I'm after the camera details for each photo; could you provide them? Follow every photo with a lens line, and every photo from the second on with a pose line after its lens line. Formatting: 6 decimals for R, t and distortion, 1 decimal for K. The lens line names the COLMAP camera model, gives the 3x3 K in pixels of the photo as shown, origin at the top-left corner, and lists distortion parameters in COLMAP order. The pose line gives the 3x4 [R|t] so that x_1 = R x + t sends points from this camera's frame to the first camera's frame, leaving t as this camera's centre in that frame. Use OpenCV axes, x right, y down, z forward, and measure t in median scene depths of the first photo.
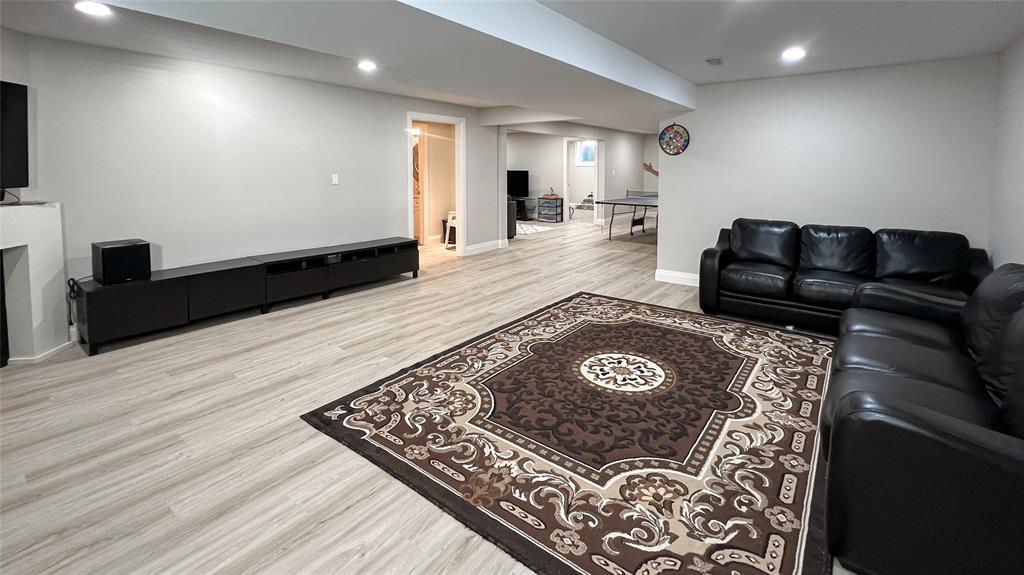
lens RADIAL K [[449.8, 0, 507.5], [0, 449.8, 251.1], [0, 0, 1]] dist [0.001926, 0.000064]
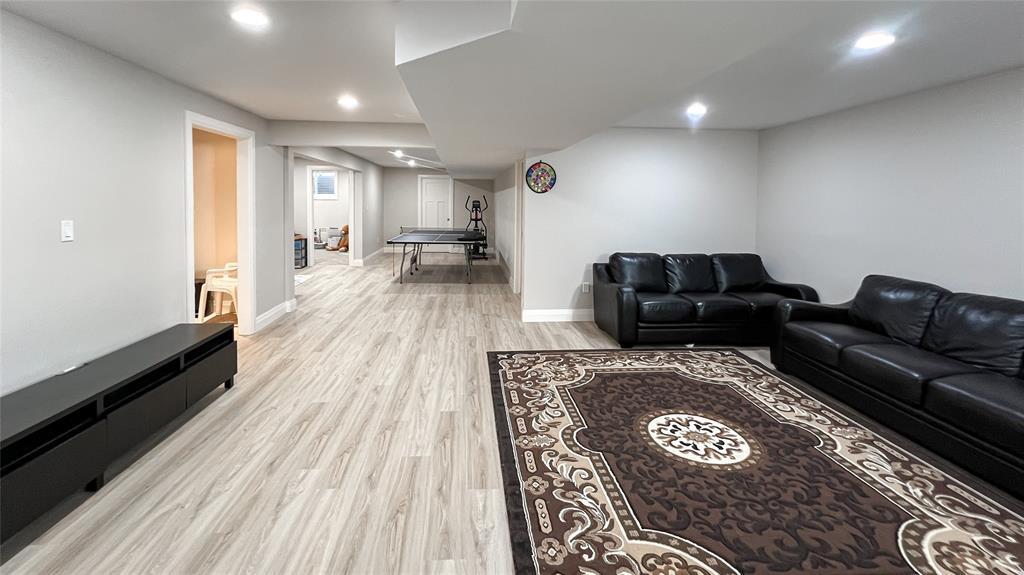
lens RADIAL K [[449.8, 0, 507.5], [0, 449.8, 251.1], [0, 0, 1]] dist [0.001926, 0.000064]
pose [[0.740873, -0.068724, 0.668120, -0.596906], [0.114873, 0.993060, -0.025234, -0.119615], [-0.661749, 0.095444, 0.743625, 0.557550]]
